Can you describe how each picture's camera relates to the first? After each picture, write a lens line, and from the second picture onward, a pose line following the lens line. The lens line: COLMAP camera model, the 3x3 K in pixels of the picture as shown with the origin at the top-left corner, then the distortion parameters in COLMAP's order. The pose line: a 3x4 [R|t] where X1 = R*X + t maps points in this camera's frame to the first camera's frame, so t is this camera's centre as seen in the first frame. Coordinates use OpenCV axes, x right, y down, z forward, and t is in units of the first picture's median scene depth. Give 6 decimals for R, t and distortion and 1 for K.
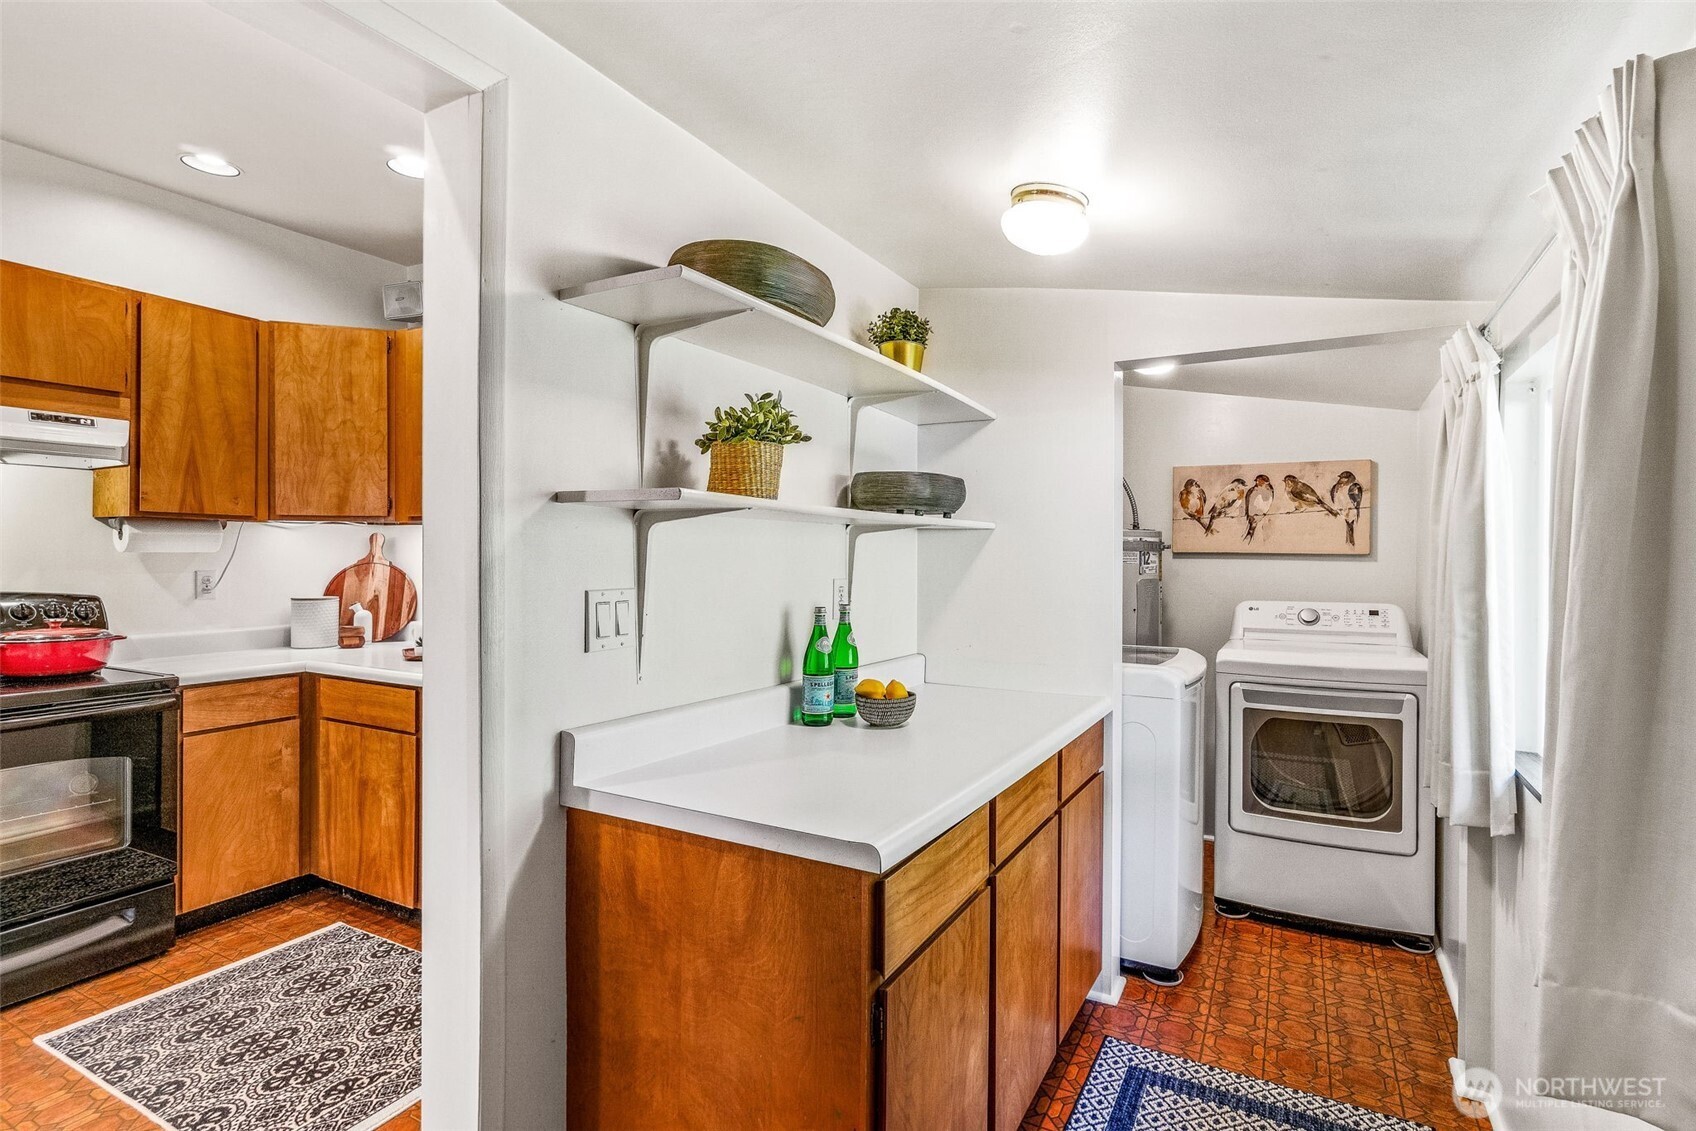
lens RADIAL K [[781.7, 0, 871.9], [0, 781.7, 558.3], [0, 0, 1]] dist [-0.005012, 0.000400]
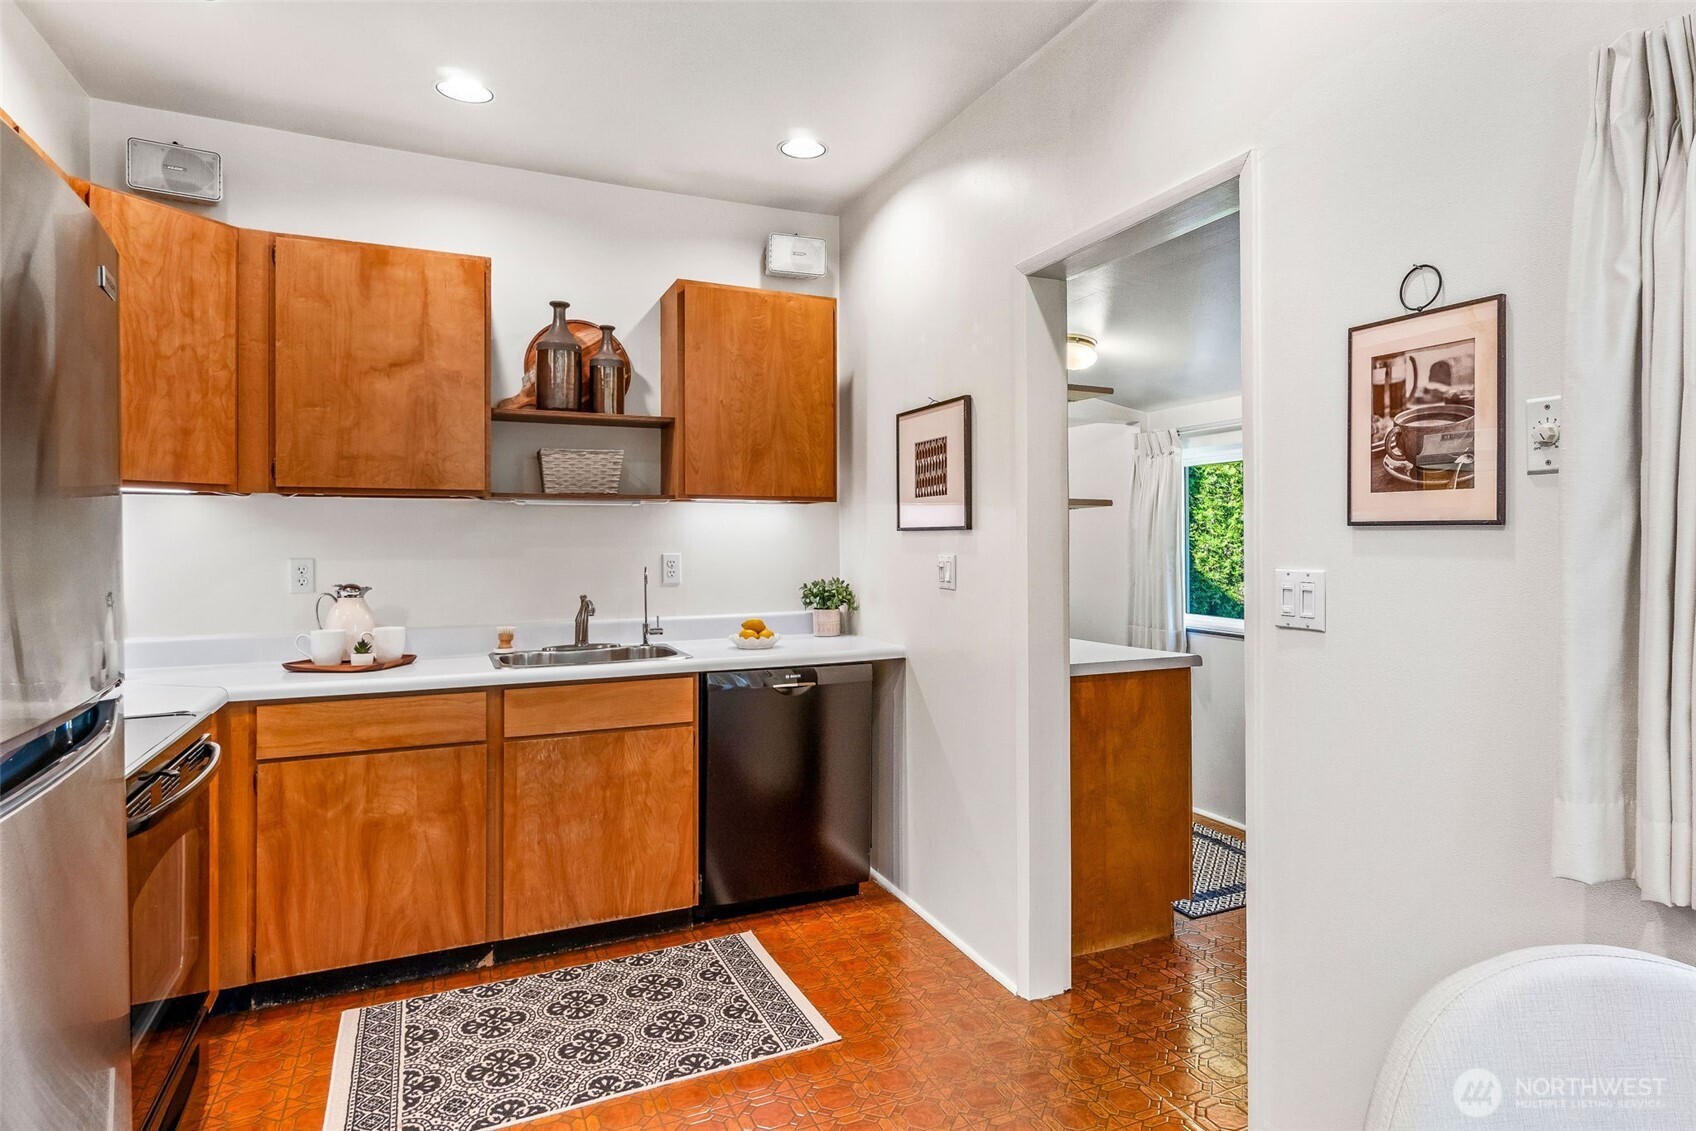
lens RADIAL K [[984.6, 0, 850.0], [0, 984.6, 544.0], [0, 0, 1]] dist [0.001335, 0.002075]
pose [[0.618184, -0.009866, 0.785972, -1.091977], [0.011049, 0.999932, 0.003862, 0.003537], [-0.785956, 0.006297, 0.618251, -0.005598]]
